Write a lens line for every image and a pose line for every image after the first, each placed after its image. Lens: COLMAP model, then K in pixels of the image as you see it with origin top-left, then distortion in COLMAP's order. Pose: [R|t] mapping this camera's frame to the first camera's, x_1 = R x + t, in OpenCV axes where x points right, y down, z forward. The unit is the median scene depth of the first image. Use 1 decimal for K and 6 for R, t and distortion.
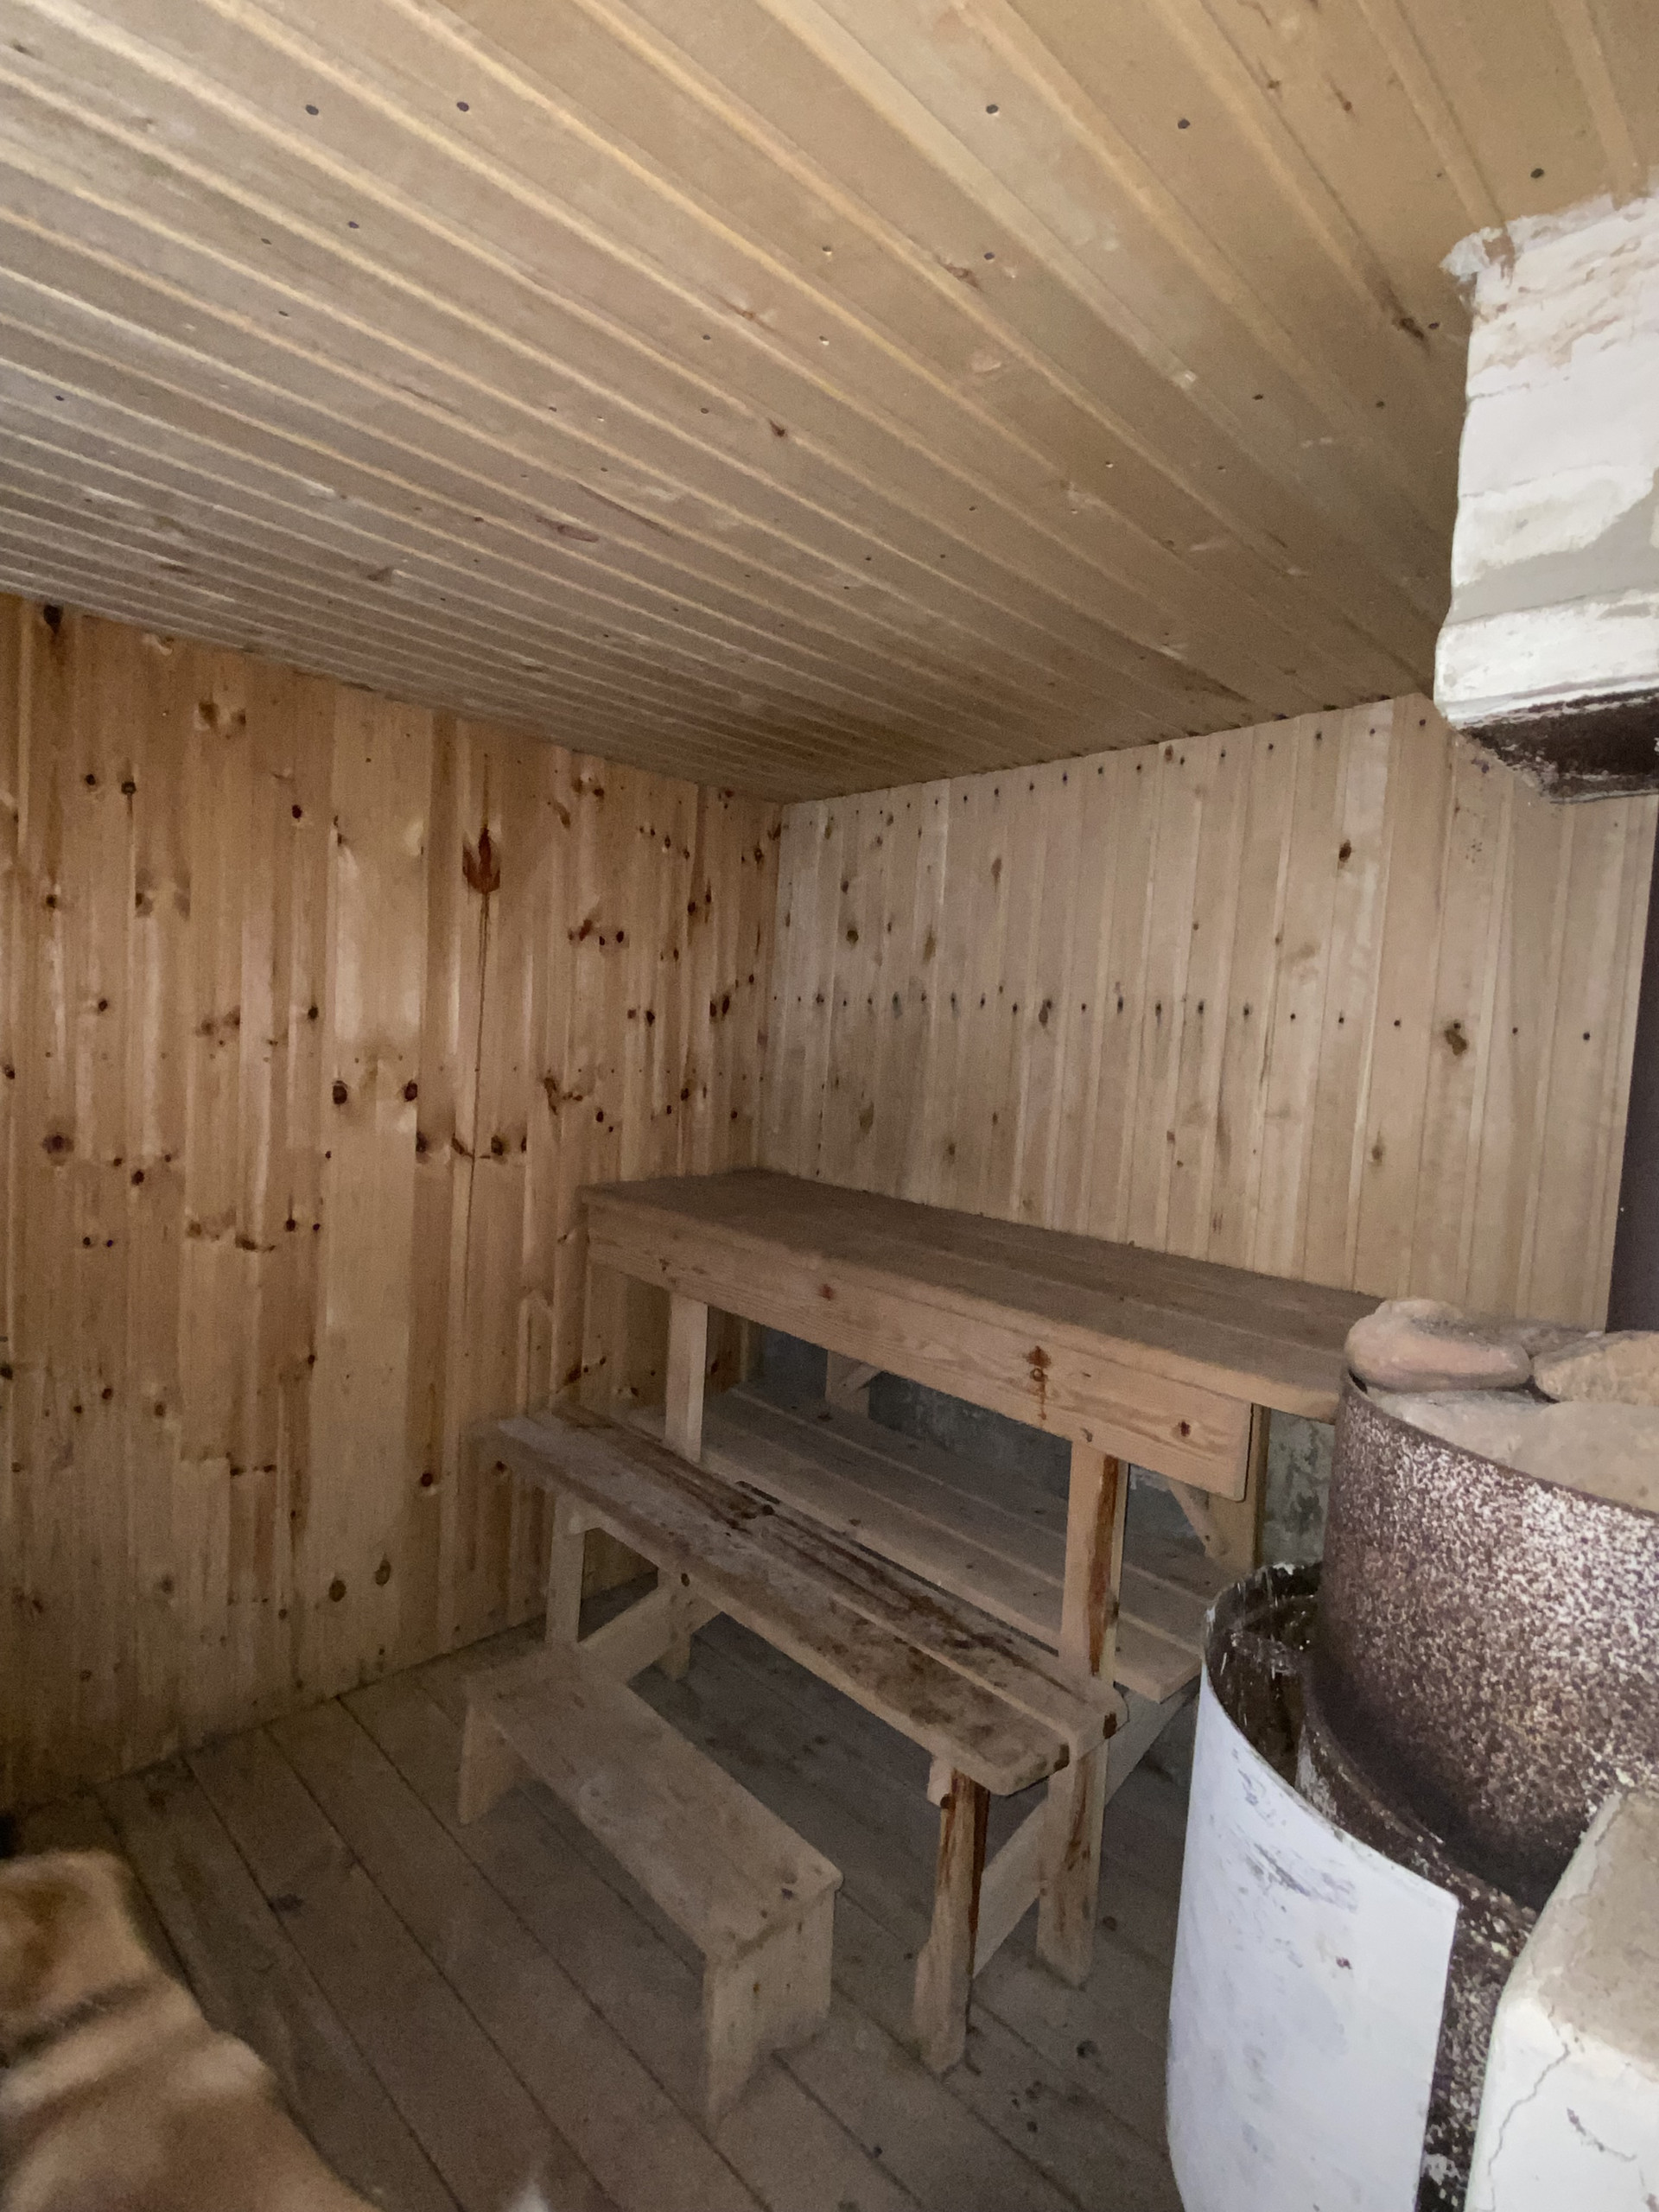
lens RADIAL K [[1093.4, 0, 833.6], [0, 1093.4, 1107.2], [0, 0, 1]] dist [0.012949, -0.004718]
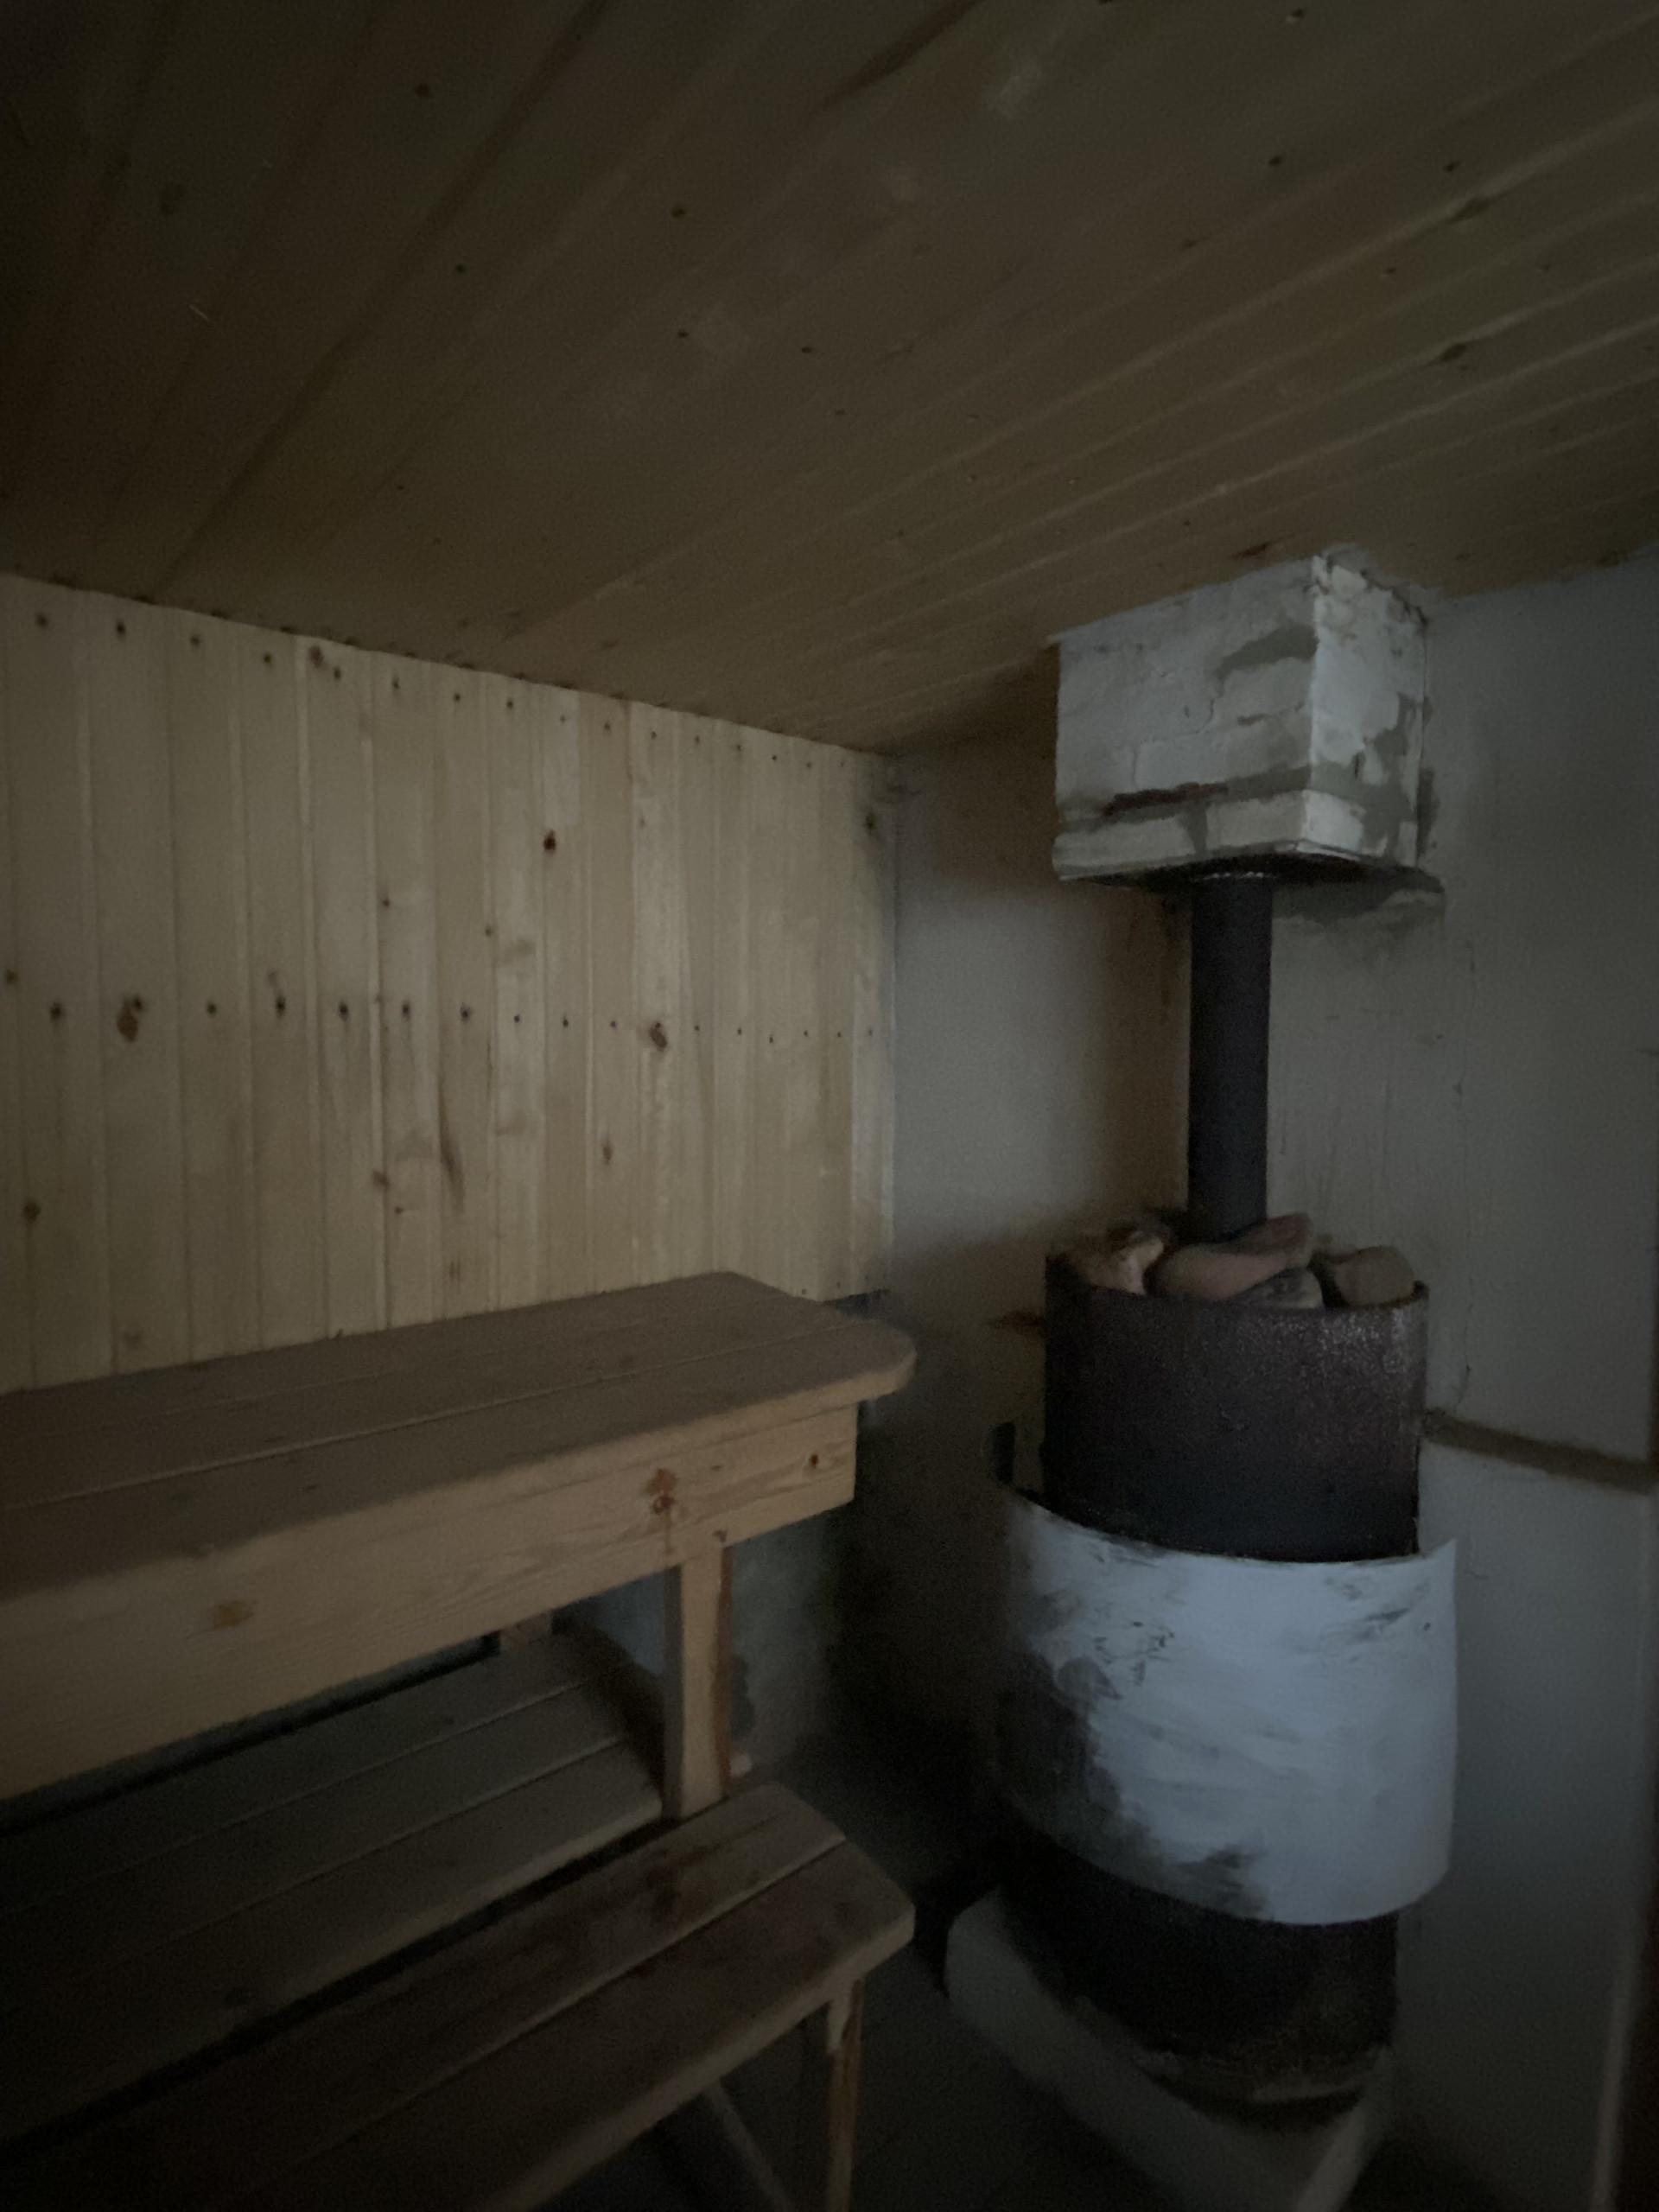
lens RADIAL K [[1093.4, 0, 833.0], [0, 1093.4, 1107.5], [0, 0, 1]] dist [0.012949, -0.004718]
pose [[0.072613, -0.125701, 0.989407, -0.497972], [0.064140, 0.990561, 0.121140, -0.111956], [-0.995296, 0.054664, 0.079990, 0.734553]]
